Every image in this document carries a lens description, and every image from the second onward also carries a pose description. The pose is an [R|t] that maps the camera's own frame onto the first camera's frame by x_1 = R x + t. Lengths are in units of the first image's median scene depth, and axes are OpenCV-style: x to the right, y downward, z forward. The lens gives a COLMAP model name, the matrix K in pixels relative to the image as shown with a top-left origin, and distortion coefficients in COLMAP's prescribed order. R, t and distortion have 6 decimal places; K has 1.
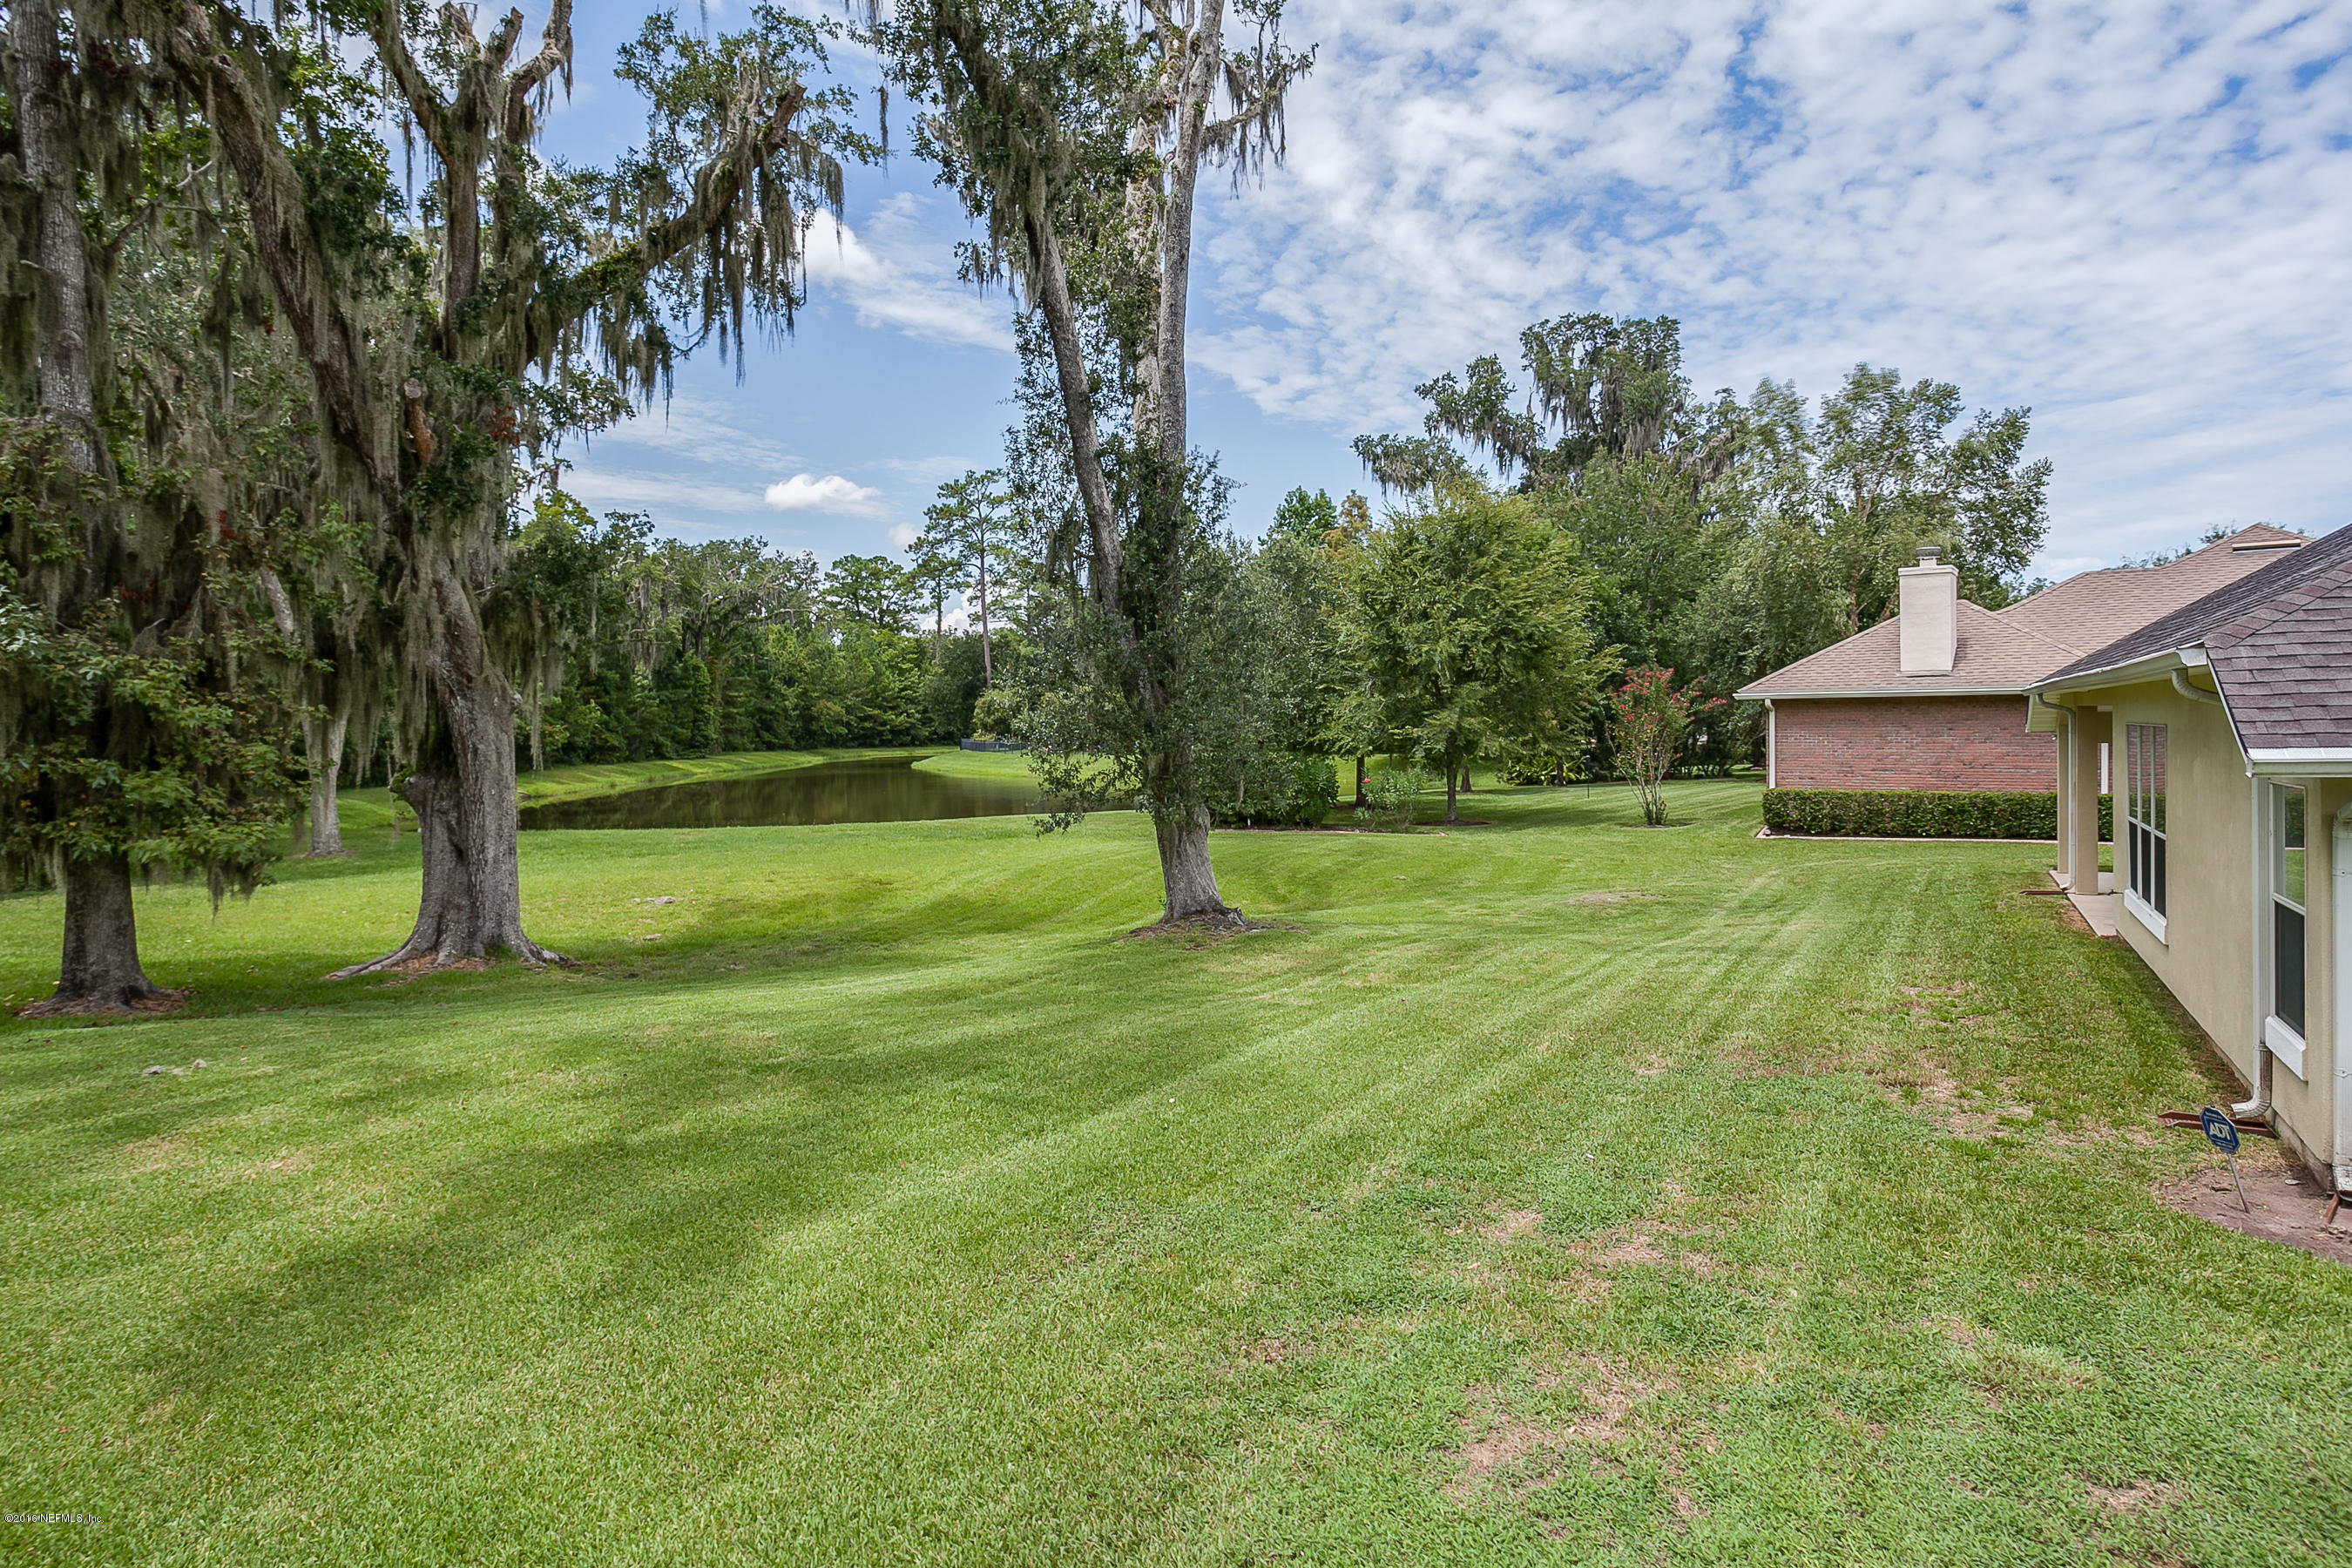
lens RADIAL K [[1137.6, 0, 1223.2], [0, 1137.6, 746.1], [0, 0, 1]] dist [-0.002240, -0.000523]
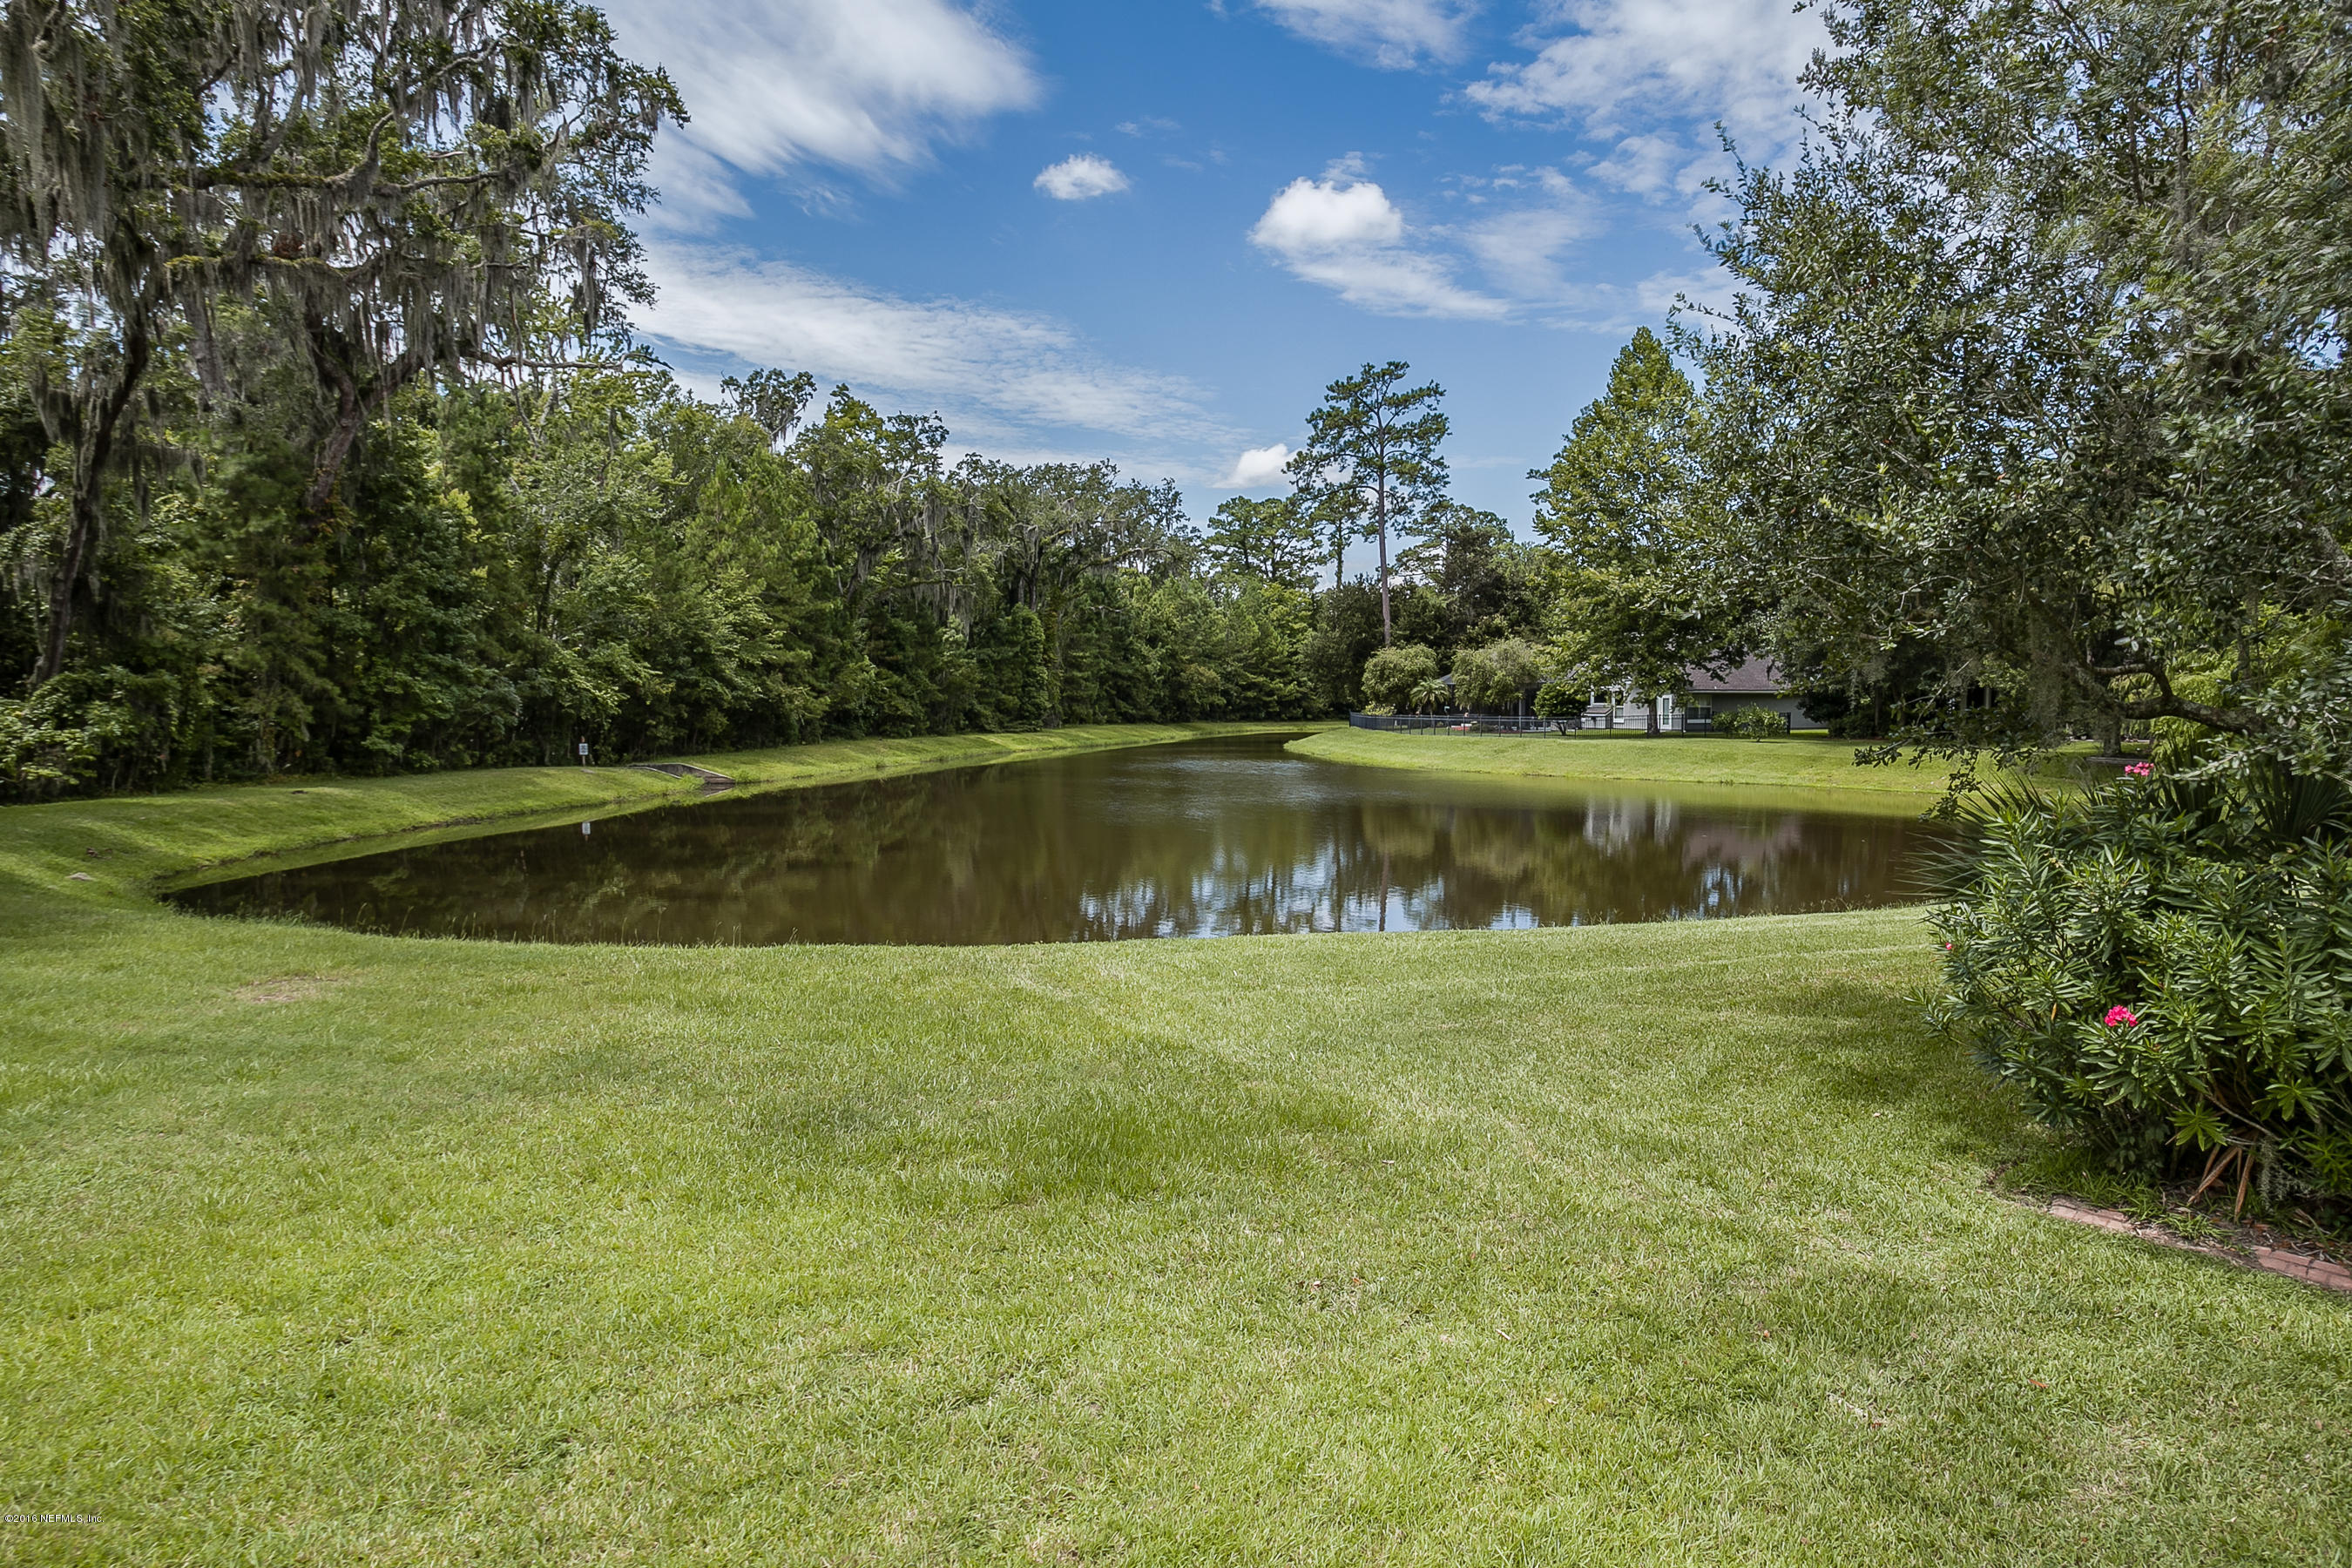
lens RADIAL K [[1137.6, 0, 1223.2], [0, 1137.6, 746.1], [0, 0, 1]] dist [-0.002240, -0.000523]
pose [[0.932056, 0.024513, -0.361485, -0.029101], [-0.016370, 0.999539, 0.025572, -0.001766], [0.361945, -0.017917, 0.932027, 0.243615]]
